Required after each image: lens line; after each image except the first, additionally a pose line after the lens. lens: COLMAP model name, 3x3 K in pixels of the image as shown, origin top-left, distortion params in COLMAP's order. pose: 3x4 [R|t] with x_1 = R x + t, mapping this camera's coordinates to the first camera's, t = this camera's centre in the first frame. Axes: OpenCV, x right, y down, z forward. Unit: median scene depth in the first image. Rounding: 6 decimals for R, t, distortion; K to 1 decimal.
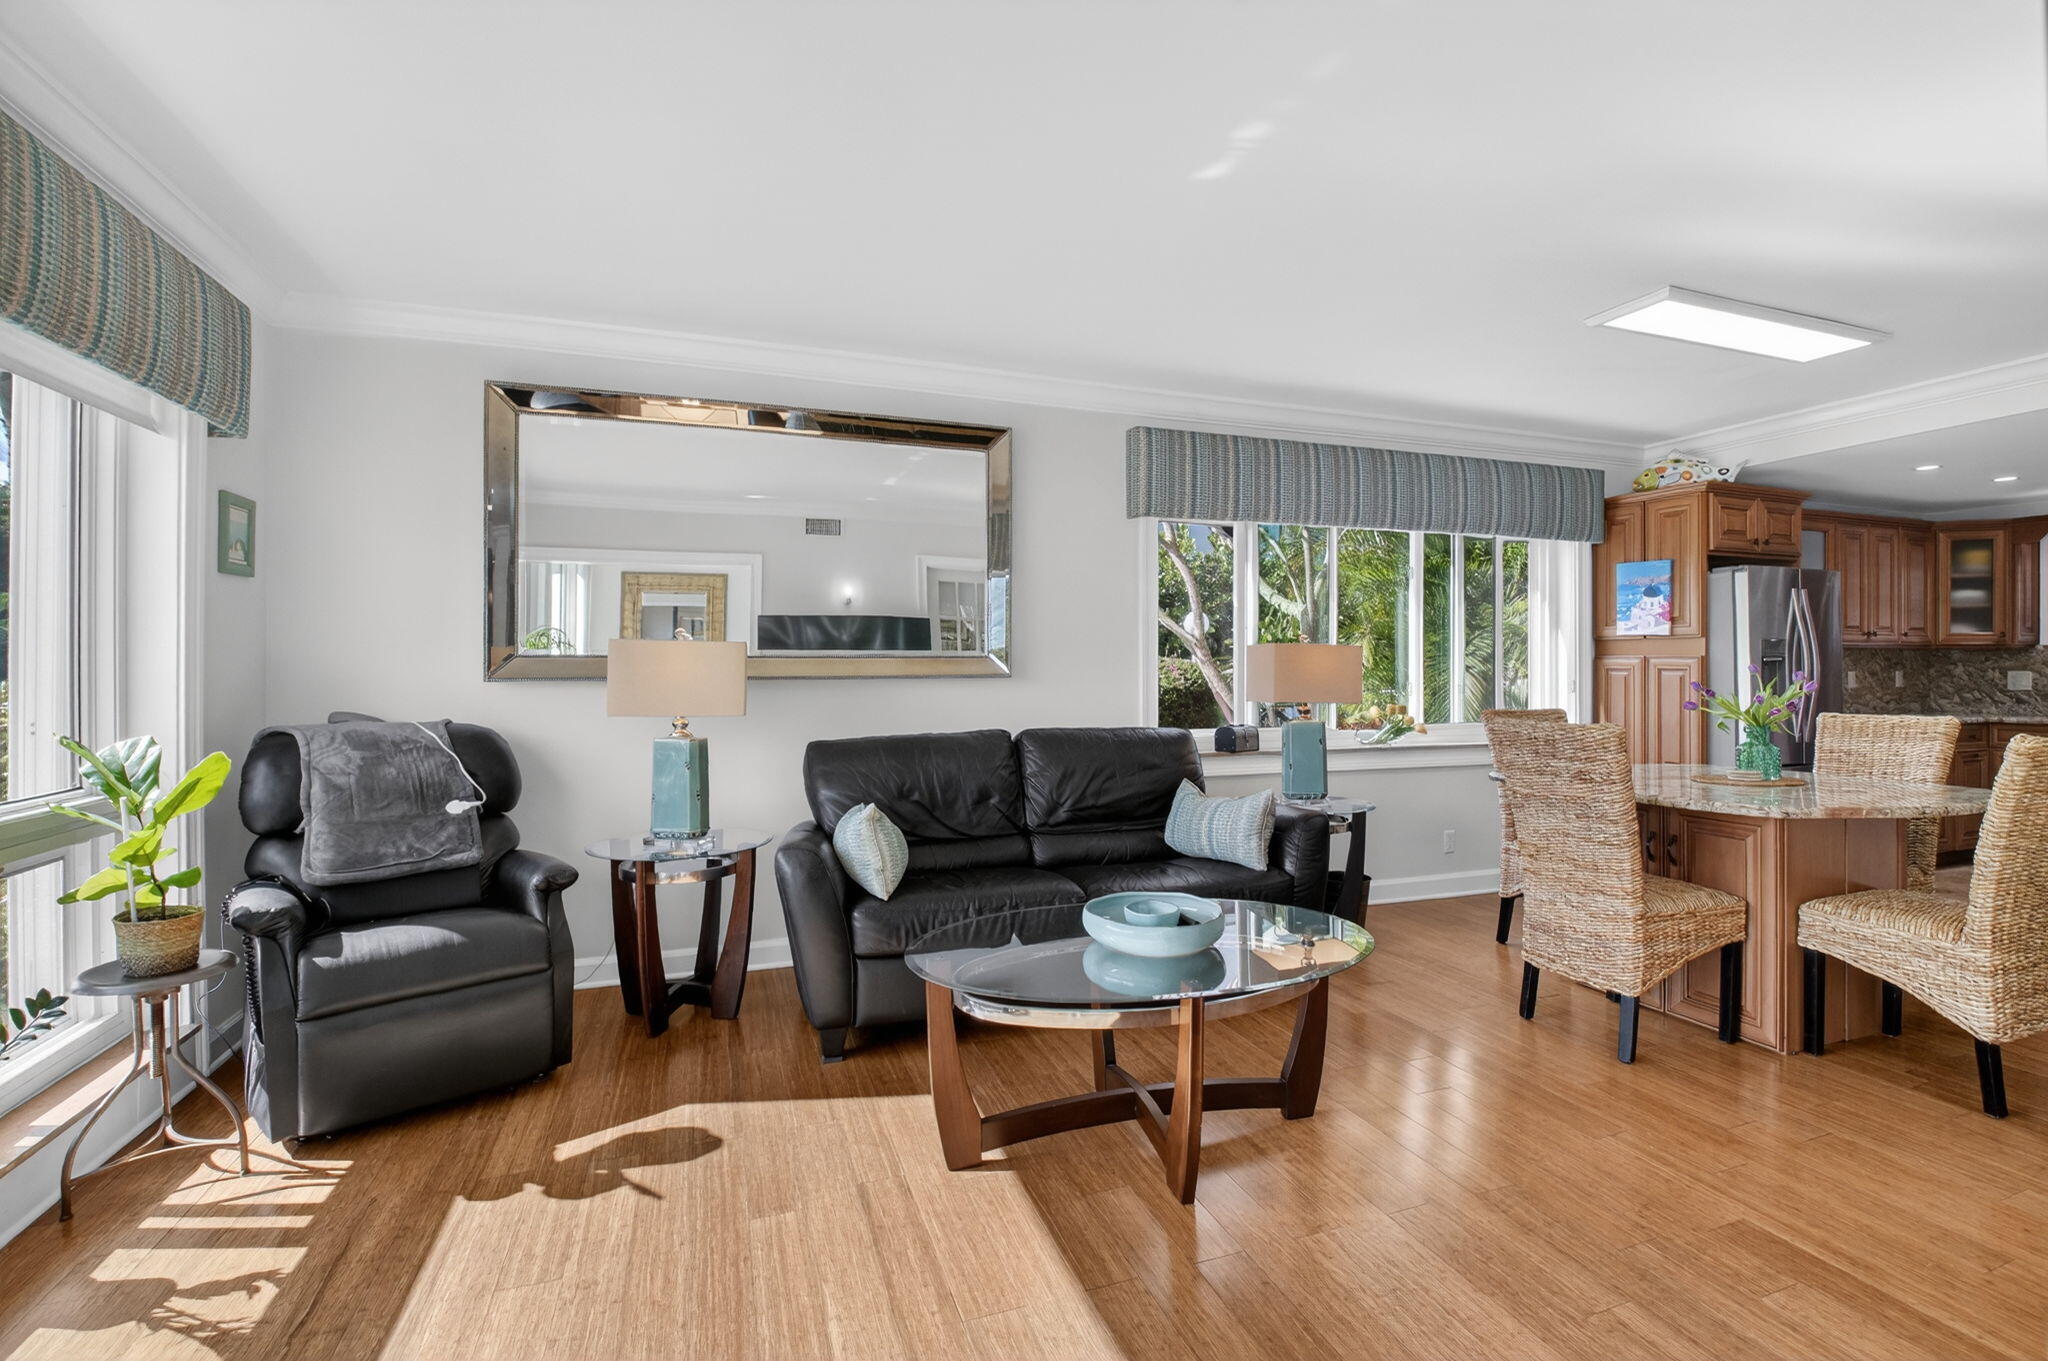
lens RADIAL K [[920.6, 0, 1034.5], [0, 920.6, 654.6], [0, 0, 1]] dist [-0.011495, -0.008925]
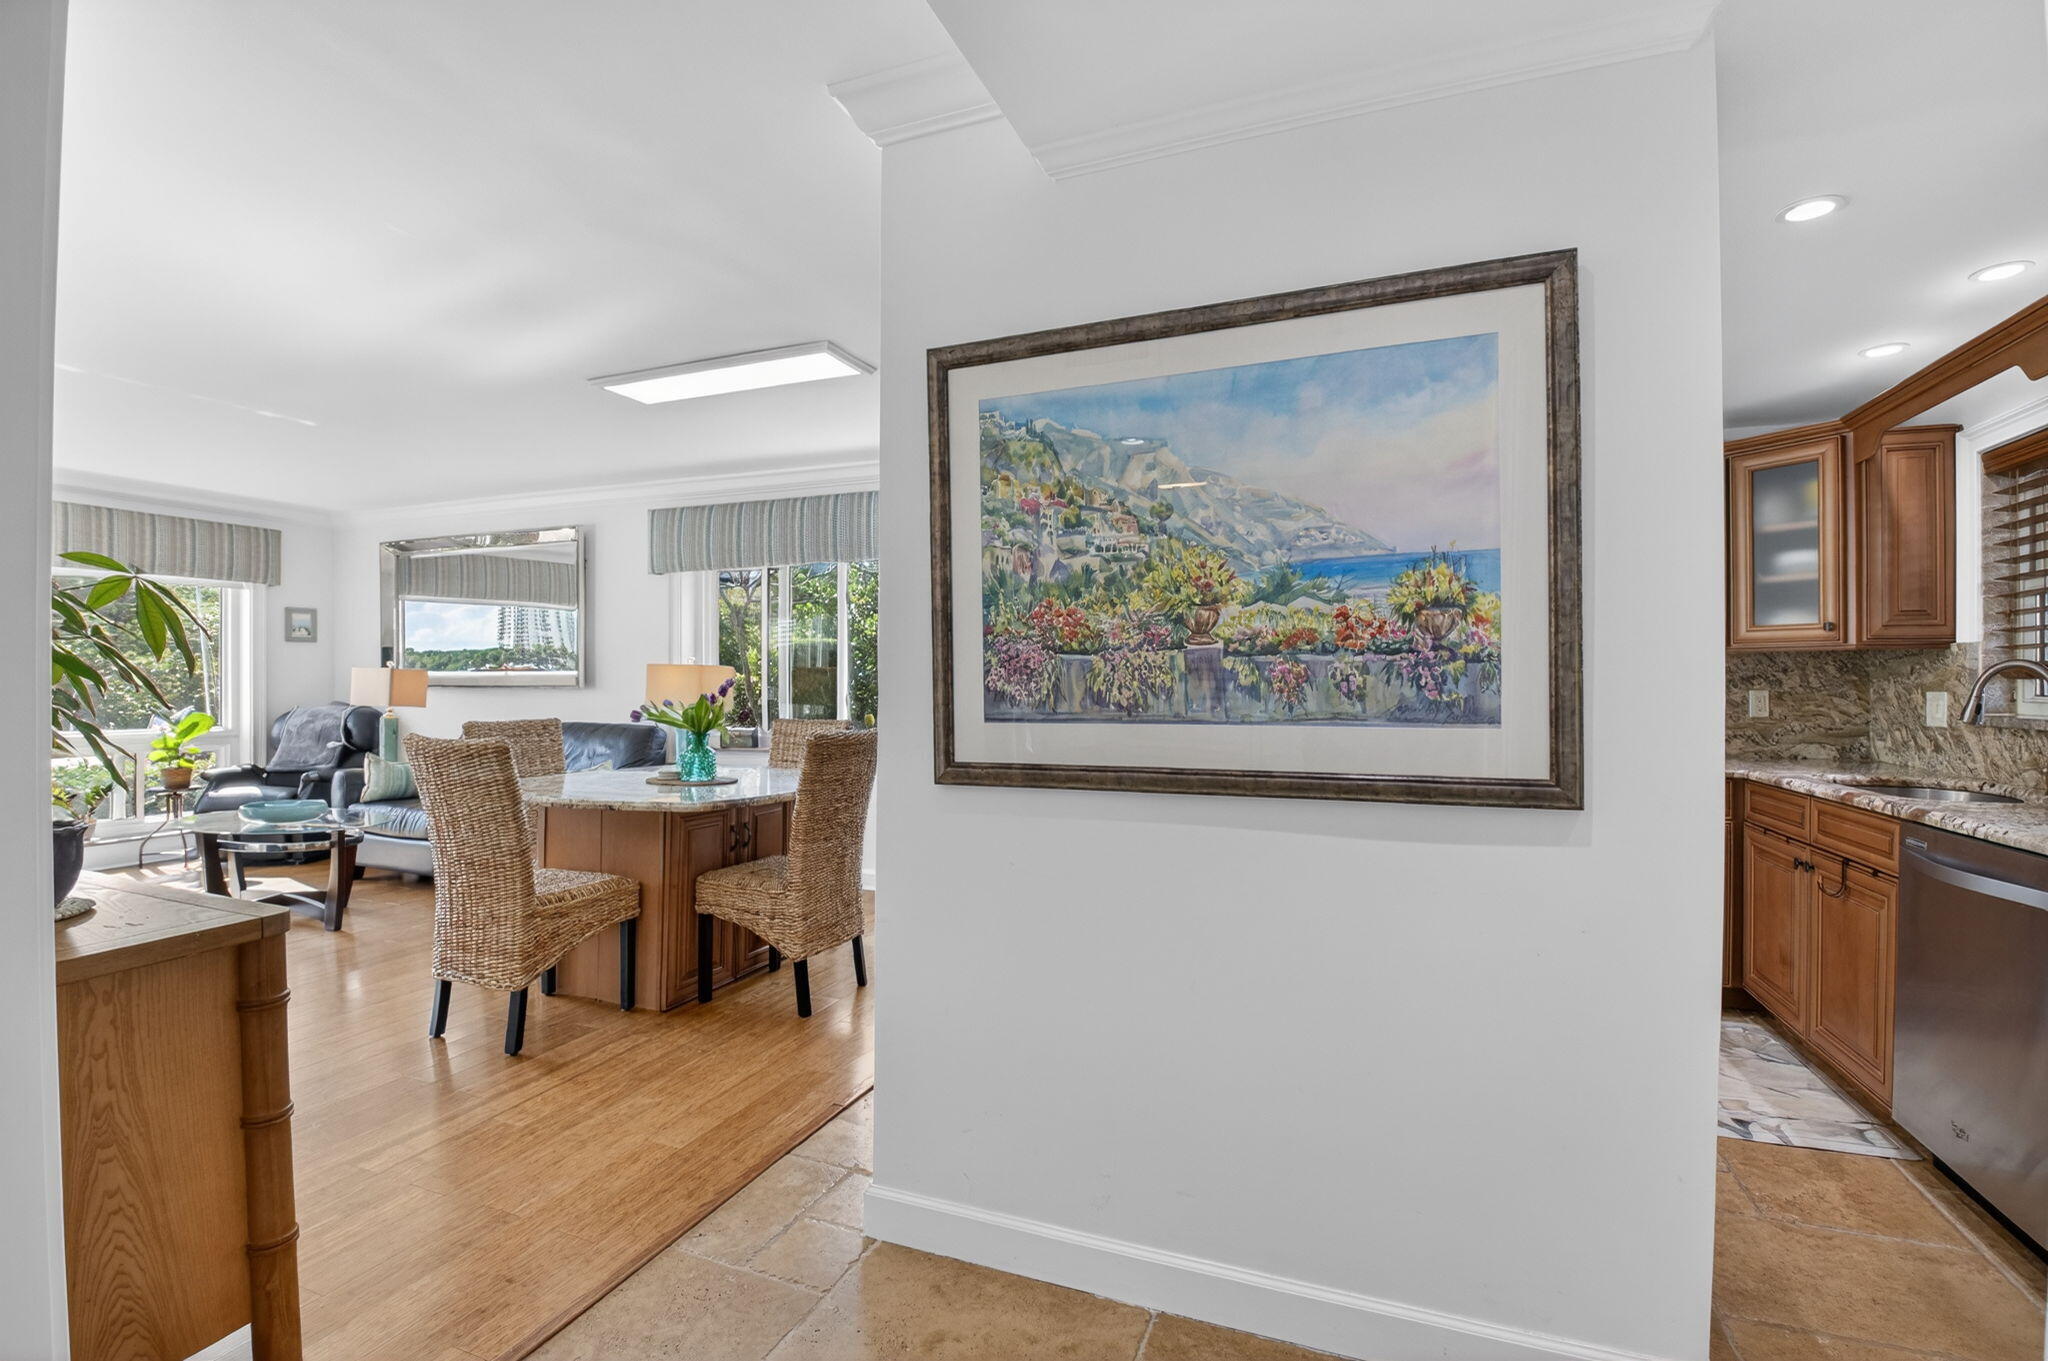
lens RADIAL K [[920.6, 0, 1027.3], [0, 920.6, 678.7], [0, 0, 1]] dist [-0.011495, -0.008925]
pose [[0.745428, -0.004141, -0.666573, 1.404774], [0.007406, 0.999970, 0.002070, 0.006952], [0.666545, -0.006480, 0.745436, 0.302314]]
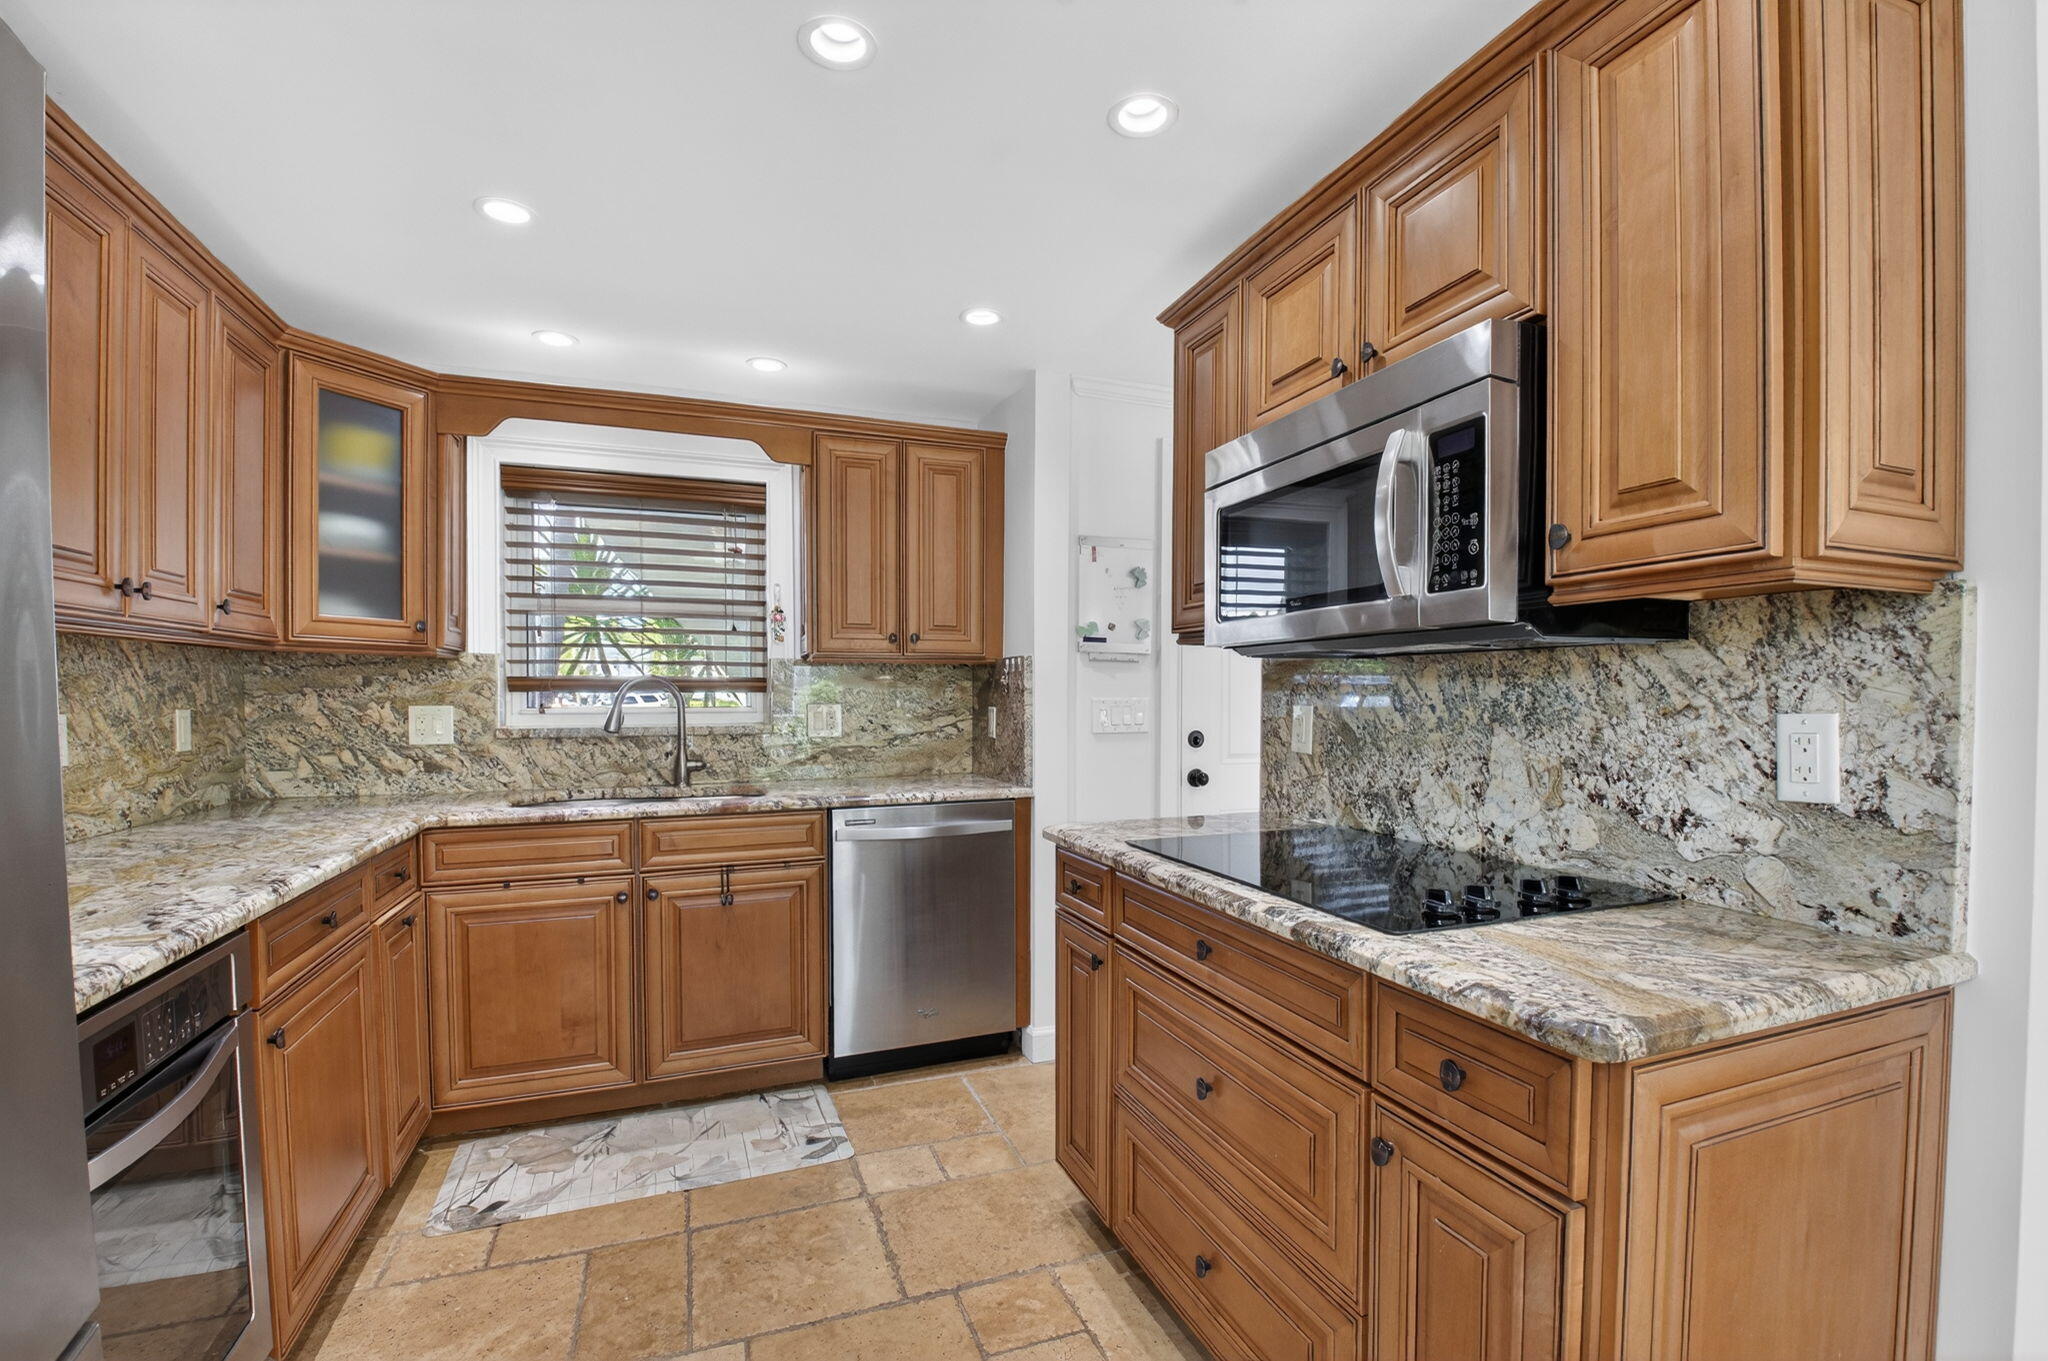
lens RADIAL K [[920.6, 0, 1057.5], [0, 920.6, 714.4], [0, 0, 1]] dist [-0.011495, -0.008925]
pose [[-0.025815, -0.027273, 0.999295, 0.788055], [-0.007201, 0.999607, 0.027095, 0.009392], [-0.999641, -0.006497, -0.026002, 0.893902]]
